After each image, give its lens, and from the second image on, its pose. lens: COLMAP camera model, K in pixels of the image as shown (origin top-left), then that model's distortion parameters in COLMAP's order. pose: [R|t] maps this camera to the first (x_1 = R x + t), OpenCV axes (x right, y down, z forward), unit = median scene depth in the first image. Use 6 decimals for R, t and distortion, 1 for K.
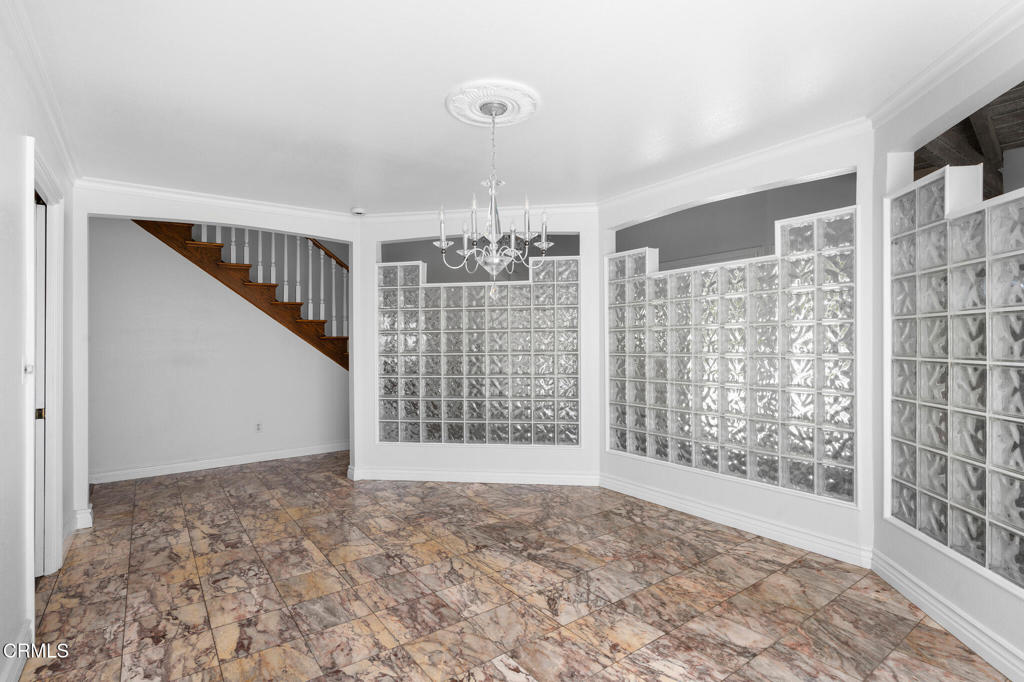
lens RADIAL K [[498.7, 0, 512.1], [0, 498.7, 338.9], [0, 0, 1]] dist [-0.001190, -0.000268]
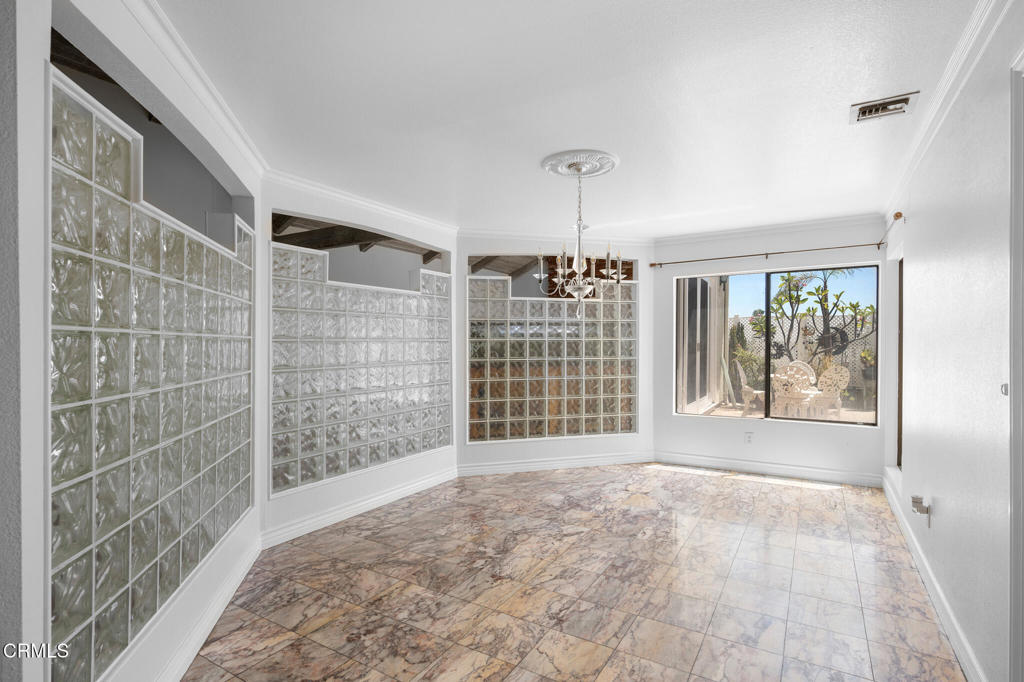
lens RADIAL K [[498.7, 0, 512.4], [0, 498.7, 346.7], [0, 0, 1]] dist [-0.001190, -0.000268]
pose [[-0.379214, 0.009459, 0.925261, -0.991722], [0.003994, 0.999955, -0.008586, -0.001484], [-0.925300, 0.000440, -0.379235, 1.410564]]
